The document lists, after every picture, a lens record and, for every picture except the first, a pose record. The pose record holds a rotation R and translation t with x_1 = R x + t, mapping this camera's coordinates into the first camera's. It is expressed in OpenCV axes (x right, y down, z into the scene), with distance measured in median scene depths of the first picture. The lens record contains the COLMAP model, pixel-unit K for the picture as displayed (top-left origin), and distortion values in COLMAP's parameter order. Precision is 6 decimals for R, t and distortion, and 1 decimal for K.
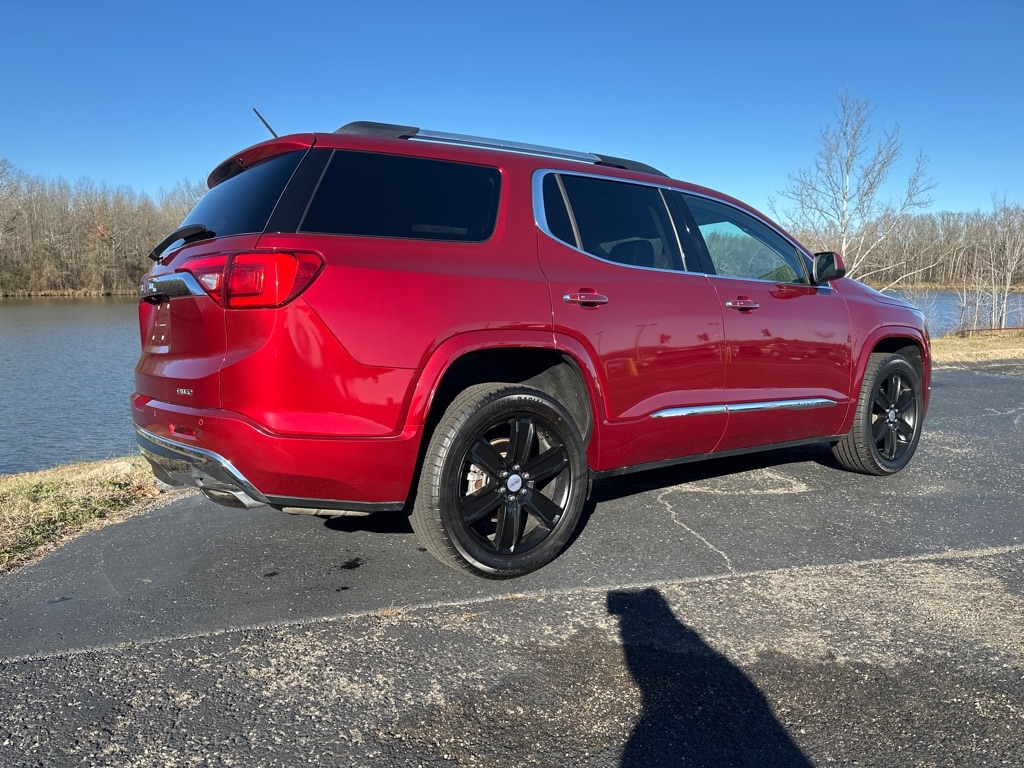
lens RADIAL K [[756.3, 0, 508.0], [0, 756.3, 378.9], [0, 0, 1]] dist [0.046609, -0.037616]
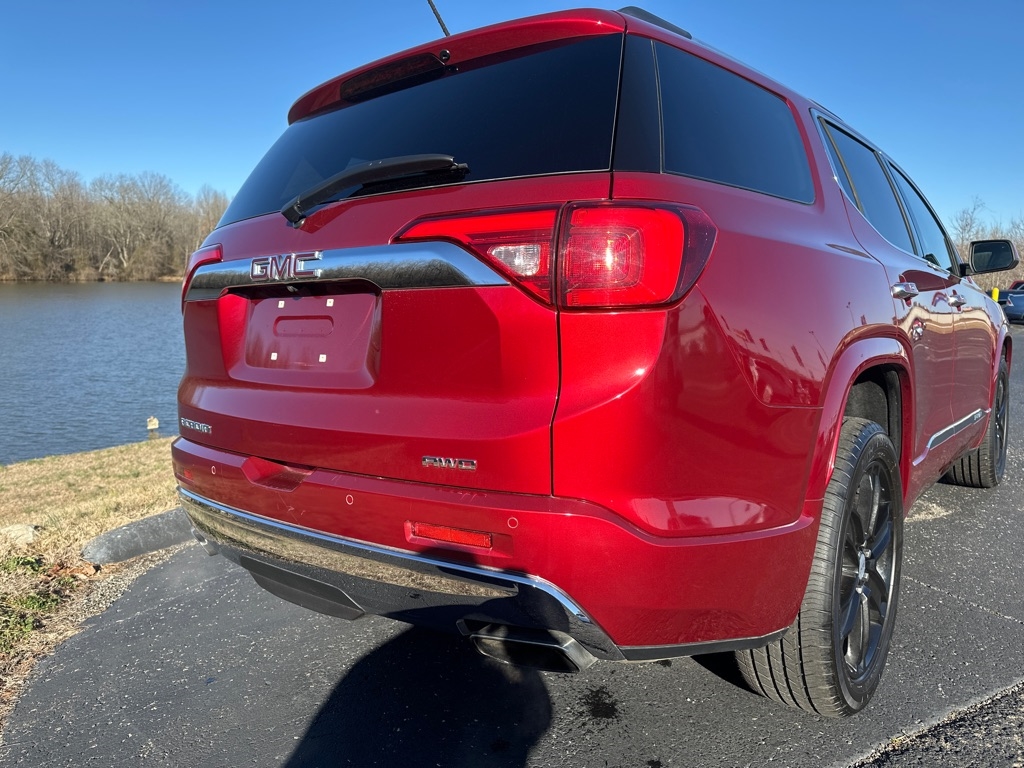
lens RADIAL K [[758.8, 0, 511.0], [0, 758.8, 380.6], [0, 0, 1]] dist [0.020679, -0.025304]
pose [[0.968253, -0.024343, 0.248785, -0.407324], [0.021250, 0.999660, 0.015109, -0.039114], [-0.249068, -0.009343, 0.968441, 0.379489]]
